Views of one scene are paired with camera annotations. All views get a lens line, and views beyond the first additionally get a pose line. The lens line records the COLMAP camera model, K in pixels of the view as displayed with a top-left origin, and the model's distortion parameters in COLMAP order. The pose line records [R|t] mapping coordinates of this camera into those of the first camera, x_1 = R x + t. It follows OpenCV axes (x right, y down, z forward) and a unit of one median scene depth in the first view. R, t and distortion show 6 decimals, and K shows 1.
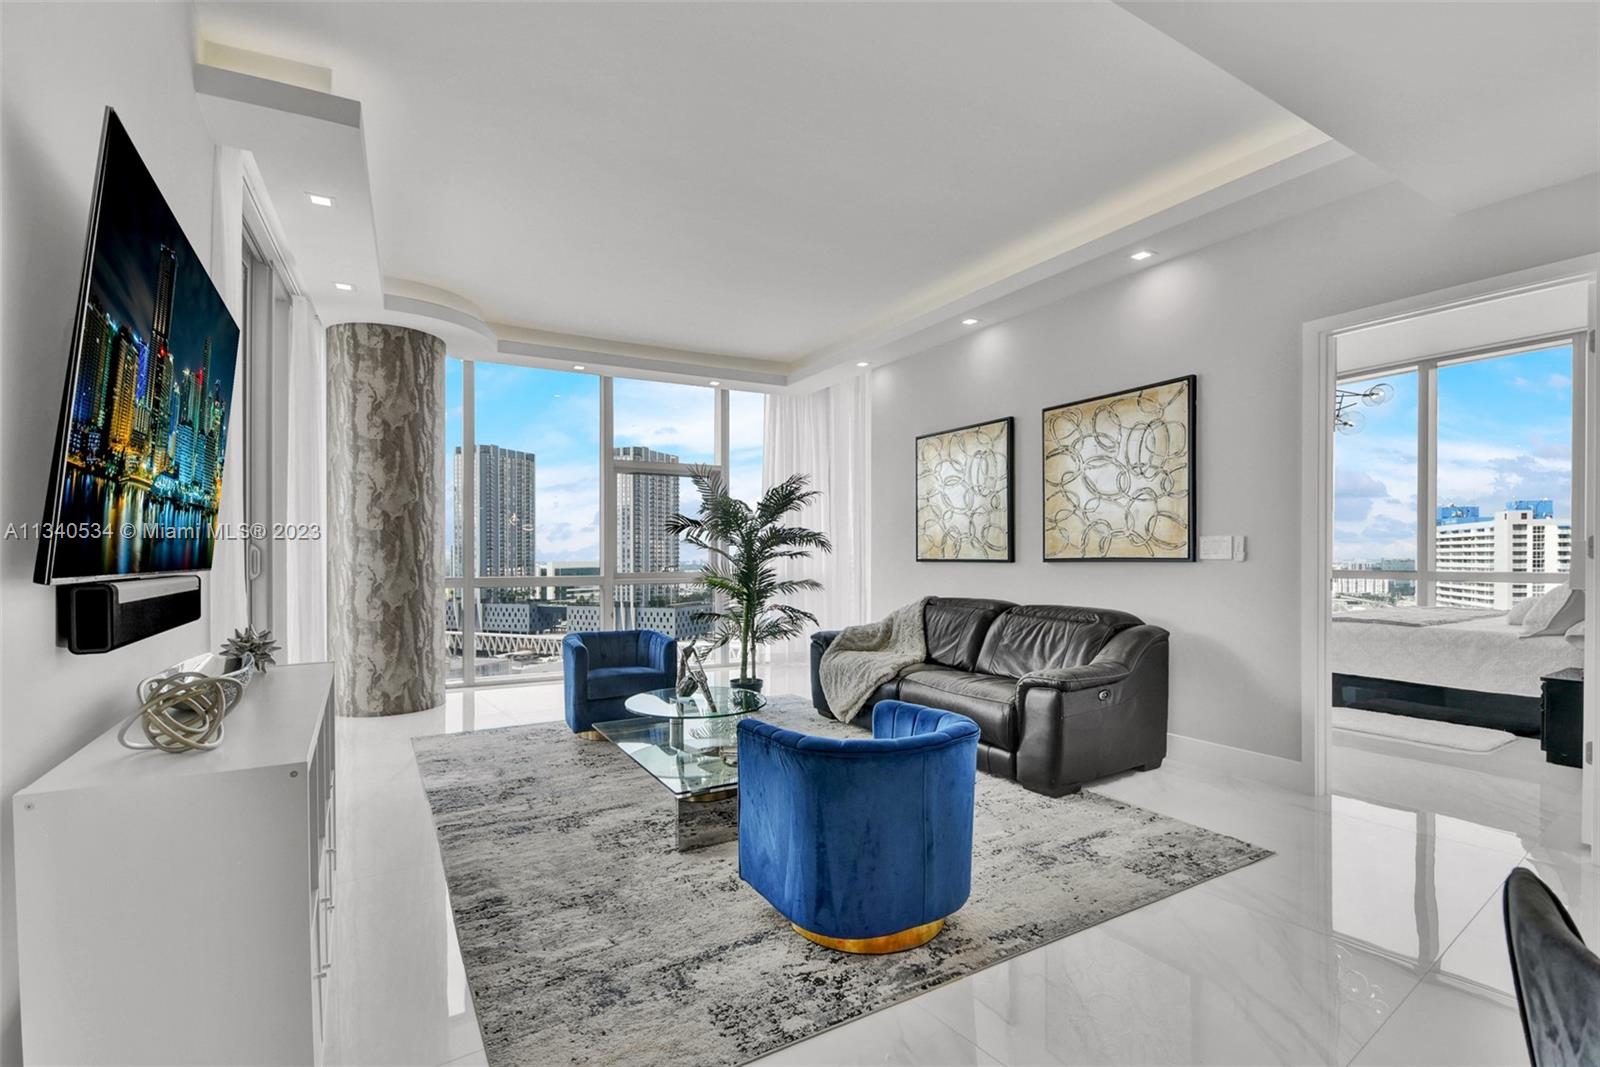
lens RADIAL K [[683.1, 0, 801.2], [0, 683.1, 566.3], [0, 0, 1]] dist [-0.011013, -0.000047]
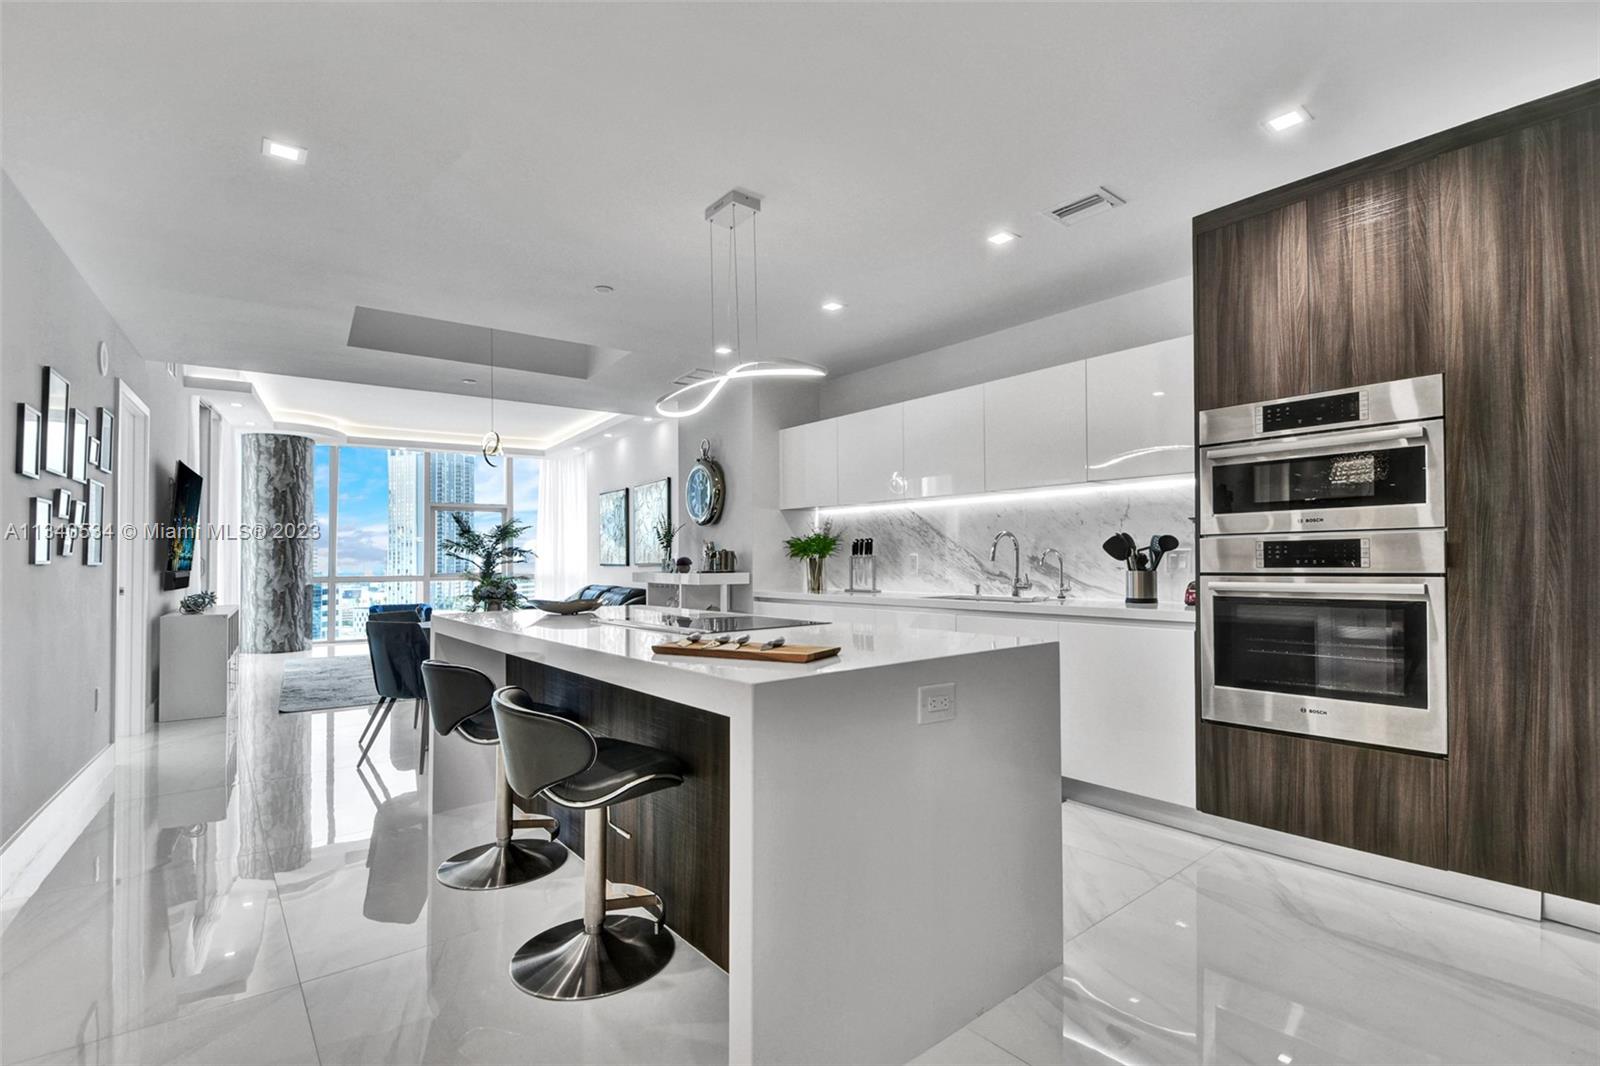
lens RADIAL K [[729.9, 0, 810.8], [0, 729.9, 558.4], [0, 0, 1]] dist [0.019321, -0.023819]
pose [[0.998994, -0.002186, 0.044795, 0.703292], [0.003032, 0.999818, -0.018830, 0.011616], [-0.044745, 0.018947, 0.998819, -0.976770]]
